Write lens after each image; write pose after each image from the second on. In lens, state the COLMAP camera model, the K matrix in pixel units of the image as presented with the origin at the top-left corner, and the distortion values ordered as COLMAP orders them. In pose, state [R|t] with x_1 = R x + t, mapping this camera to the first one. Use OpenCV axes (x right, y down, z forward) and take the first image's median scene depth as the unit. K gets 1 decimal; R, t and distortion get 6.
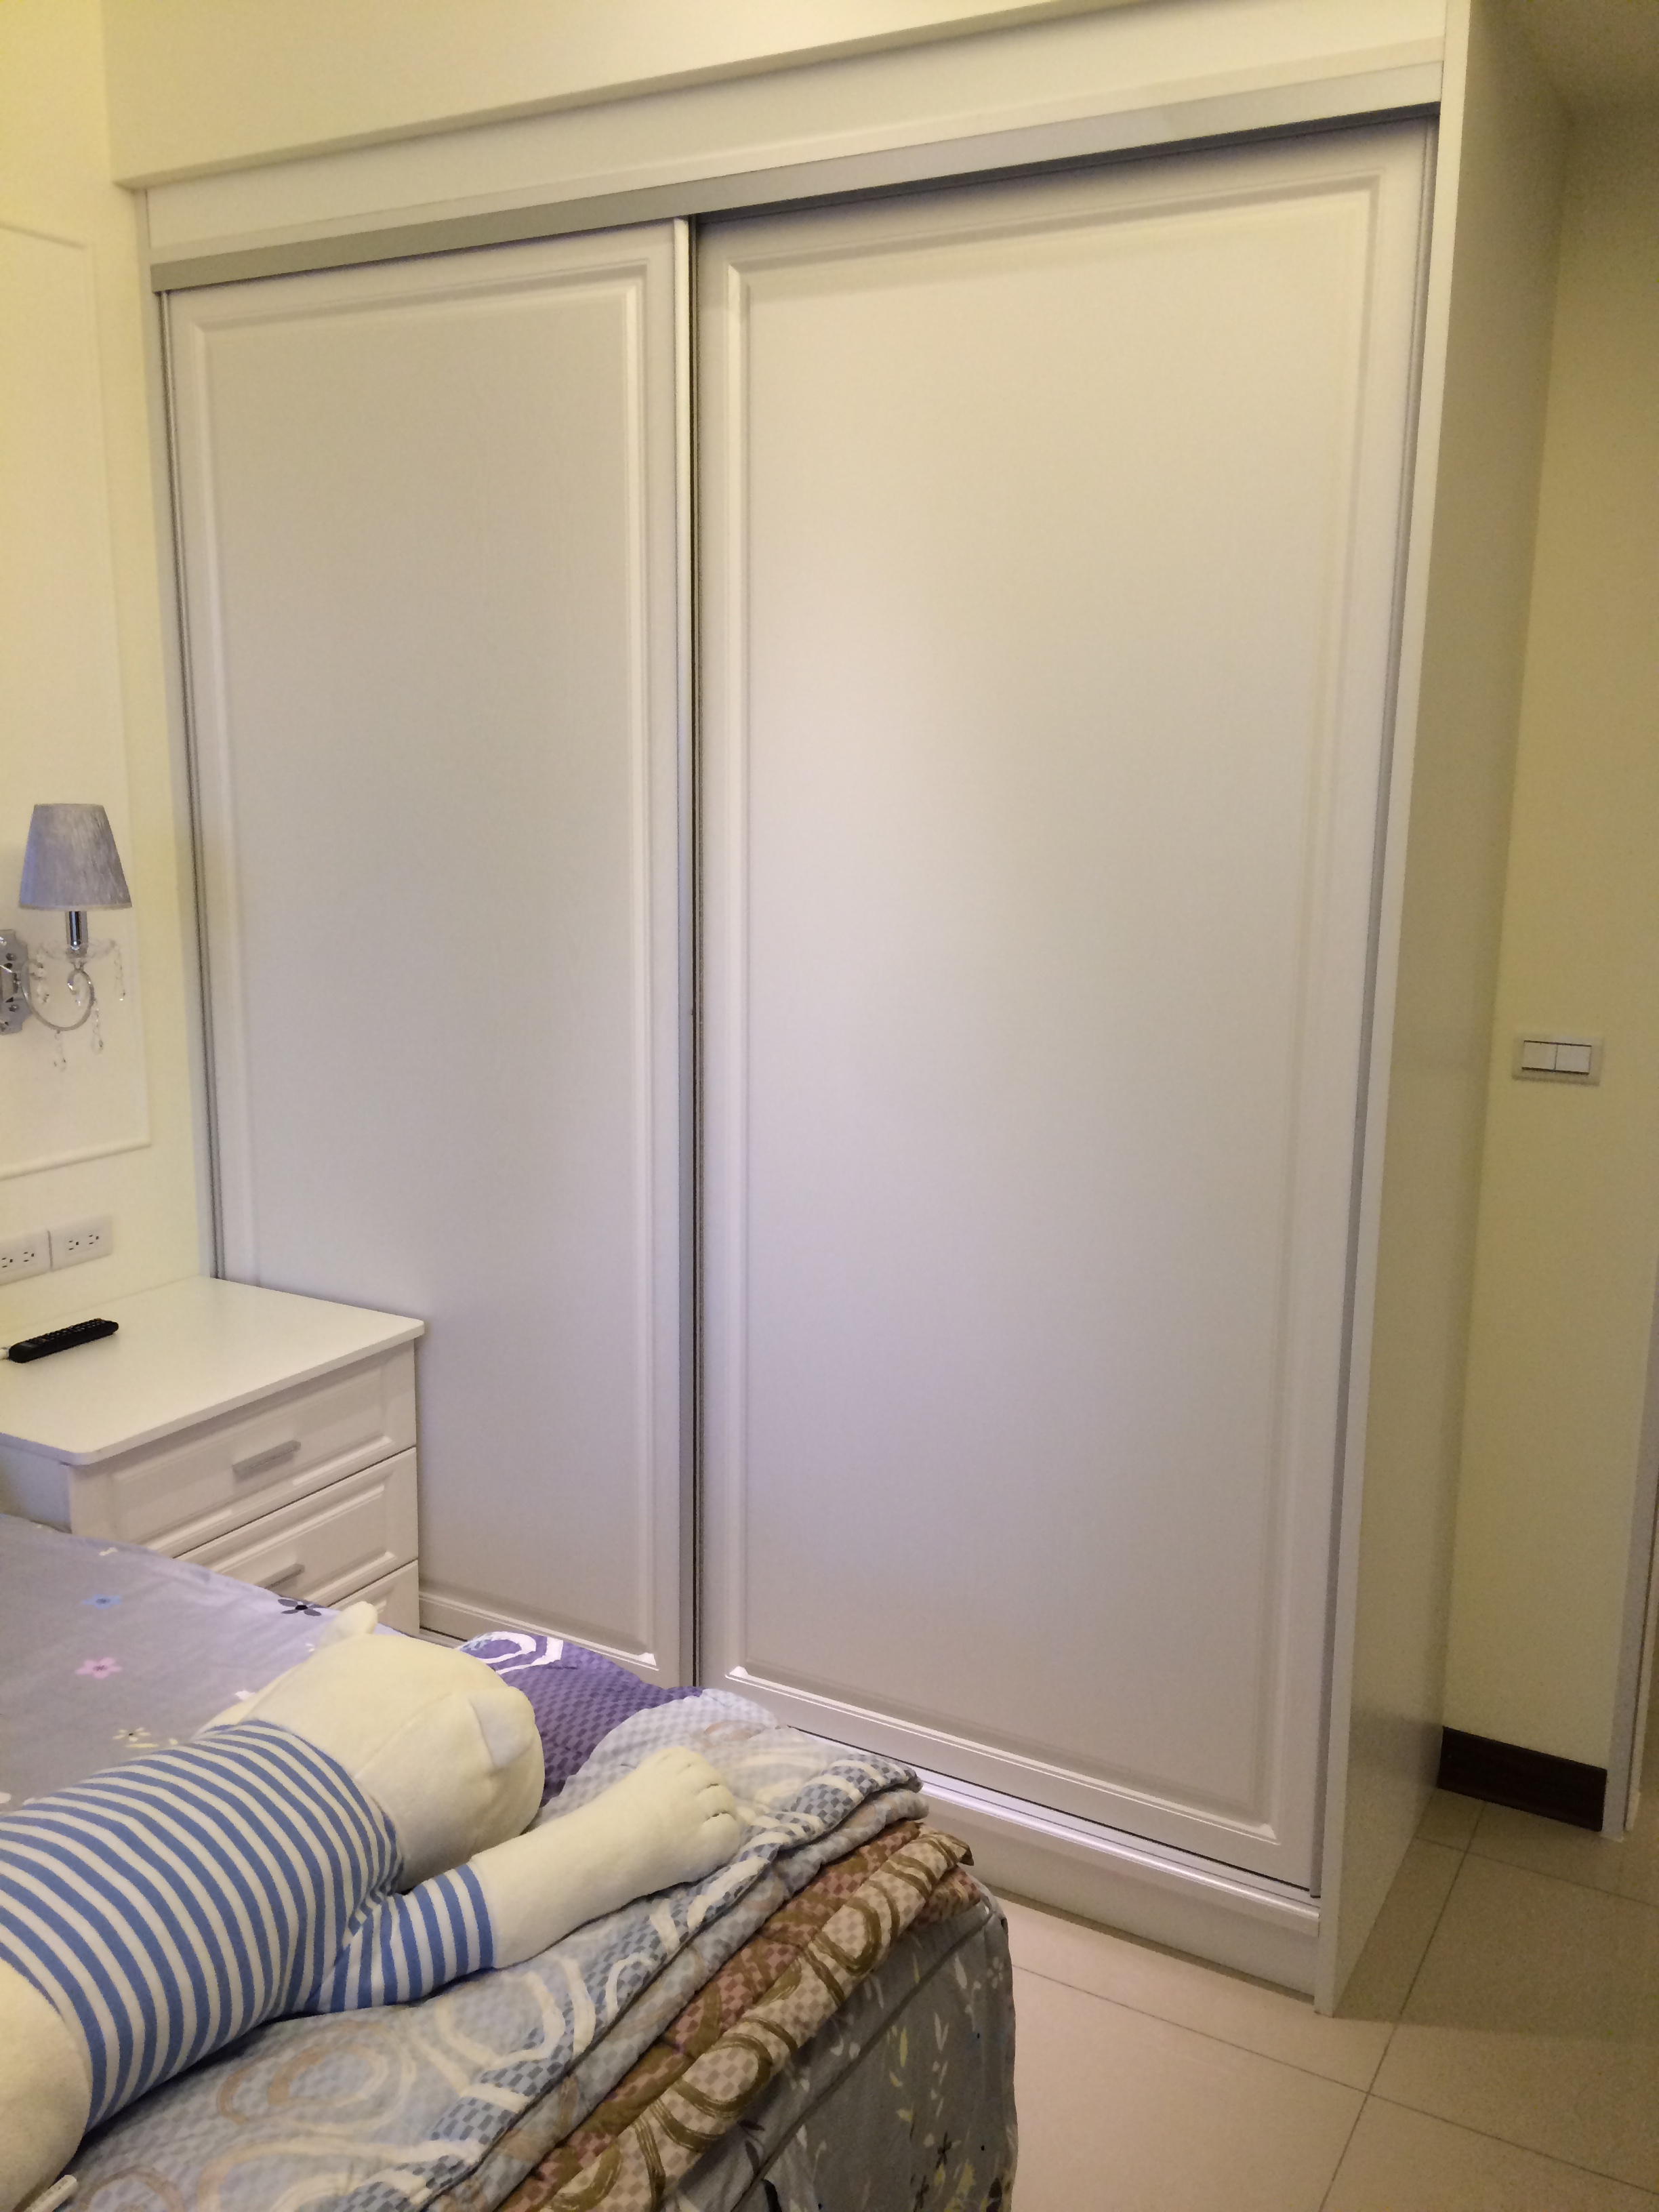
lens RADIAL K [[1869.6, 0, 818.6], [0, 1869.6, 1098.0], [0, 0, 1]] dist [0.096996, -0.147745]
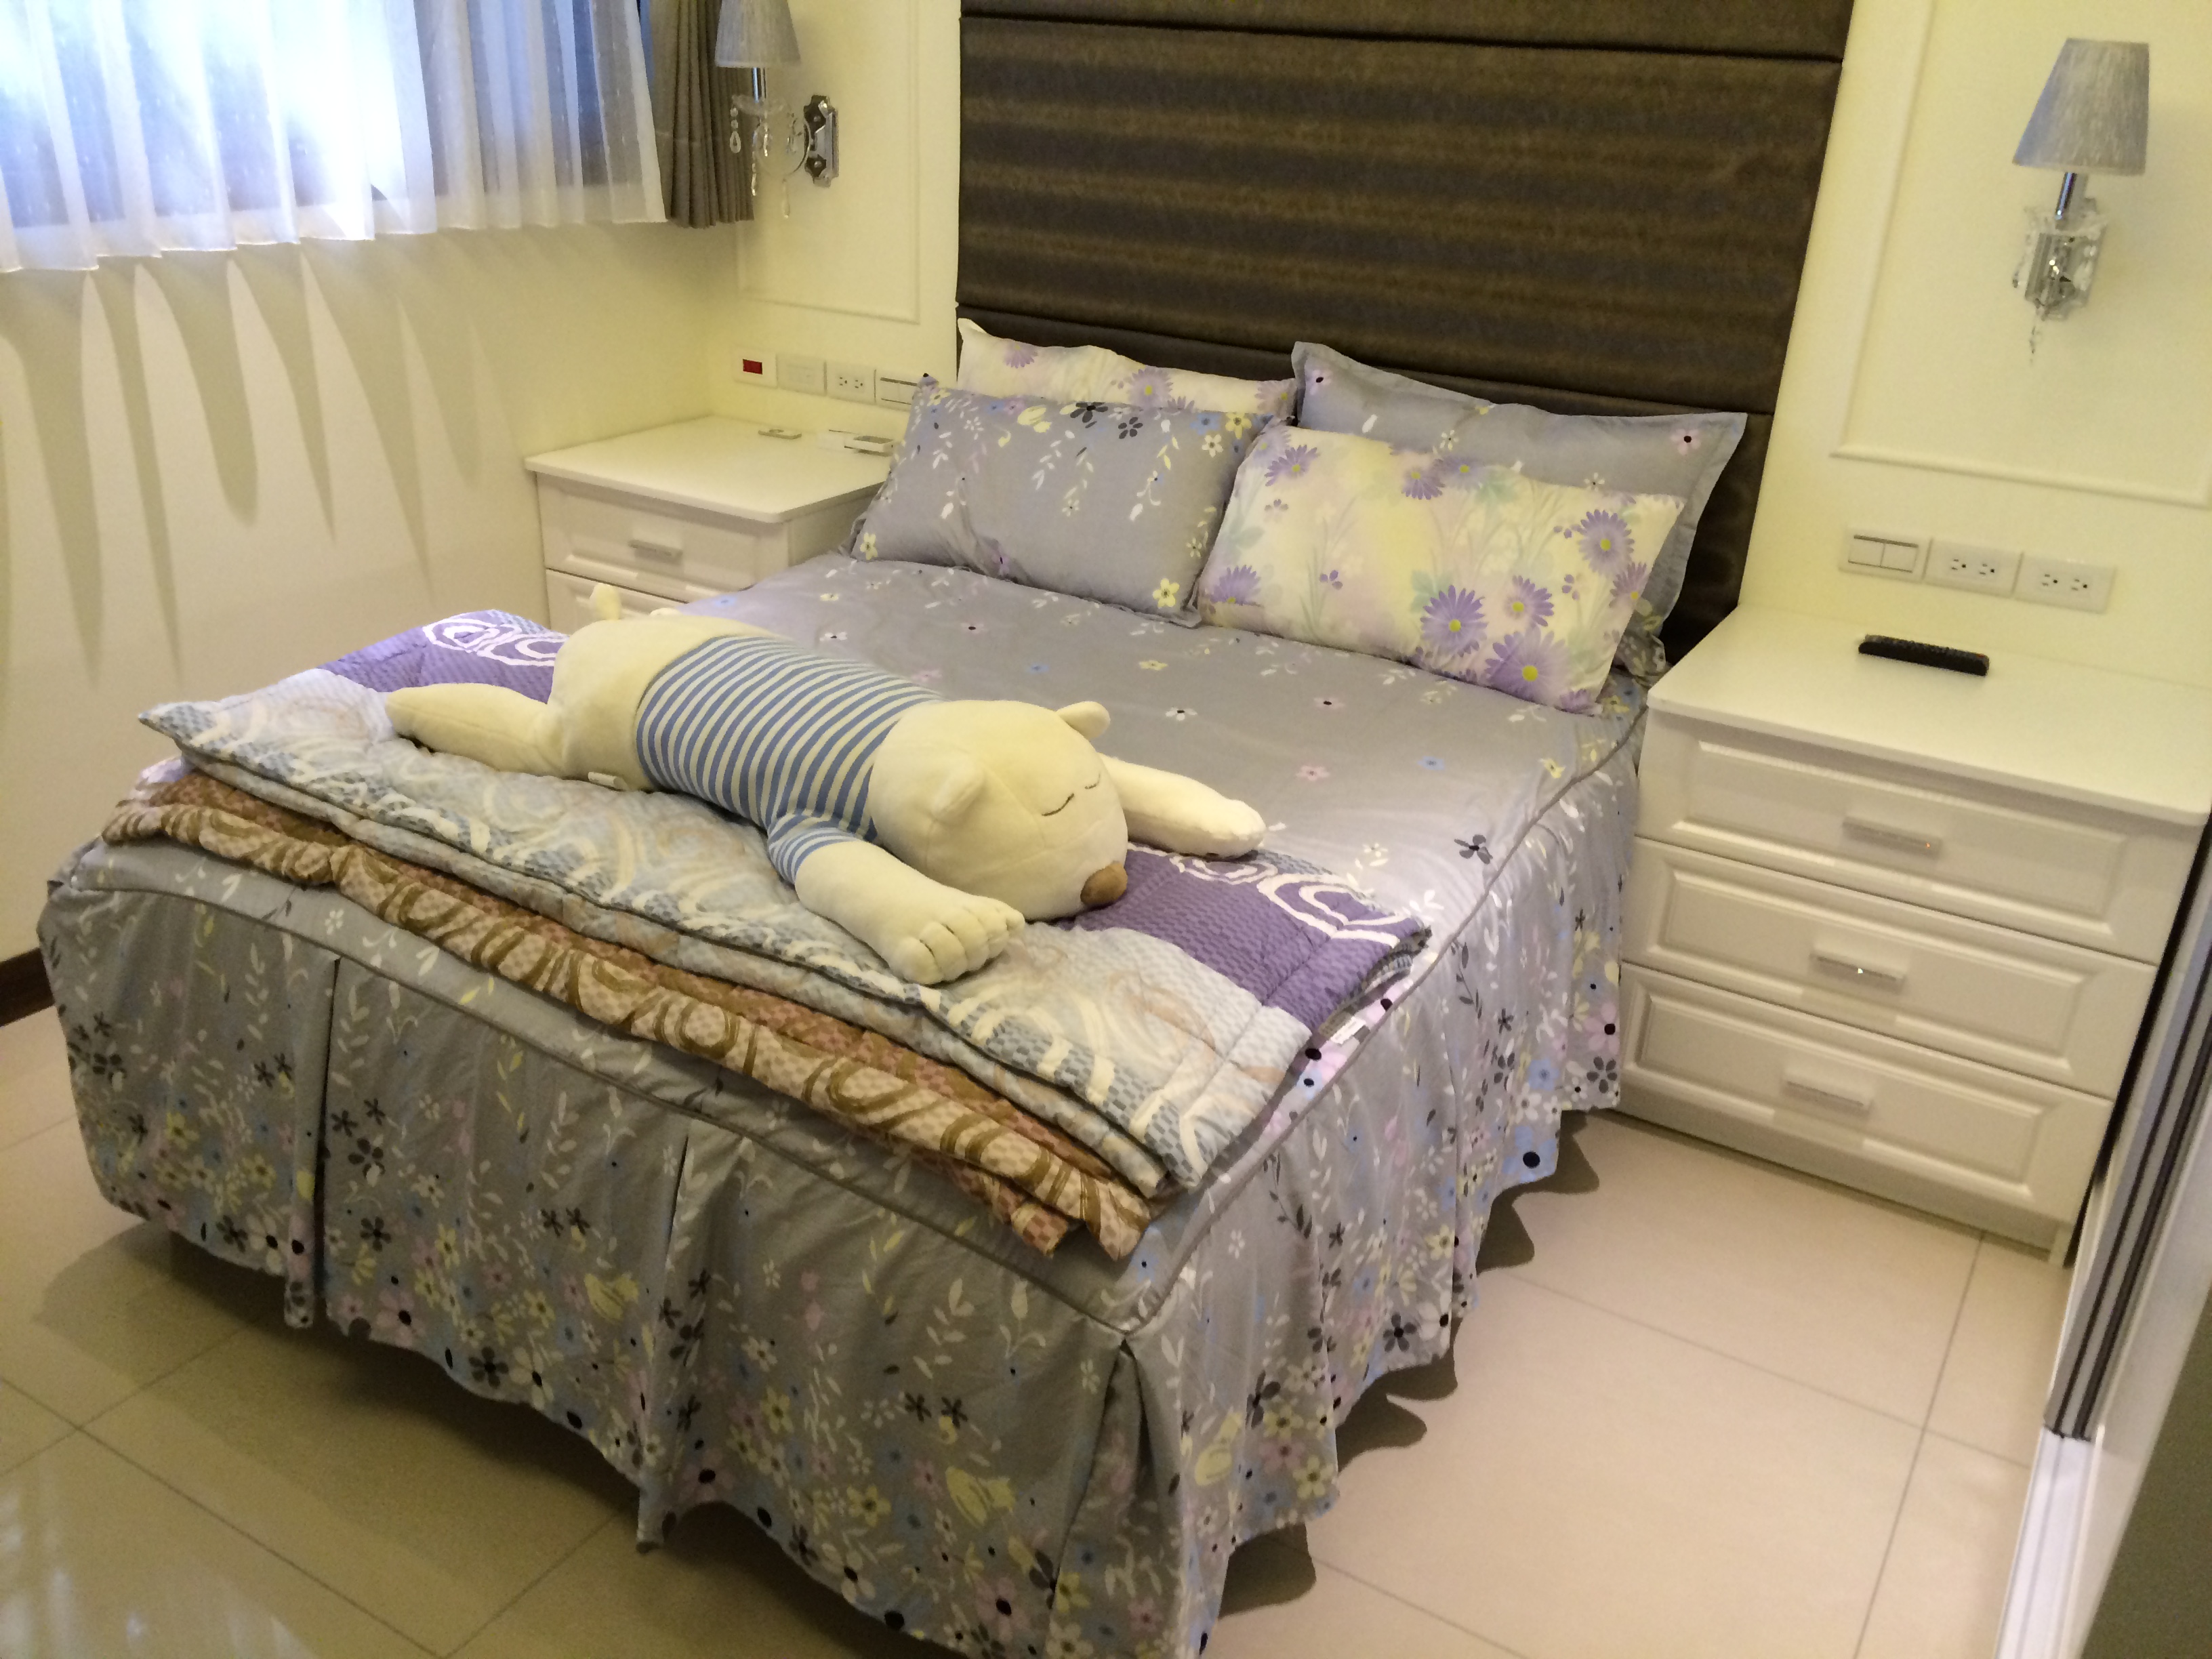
lens RADIAL K [[1849.9, 0, 1101.5], [0, 1849.9, 838.3], [0, 0, 1]] dist [0.096462, -0.128378]
pose [[-0.021477, 0.404140, -0.914445, 0.936899], [-0.230755, 0.887956, 0.397853, -0.126334], [0.972775, 0.219557, 0.074187, 1.059449]]
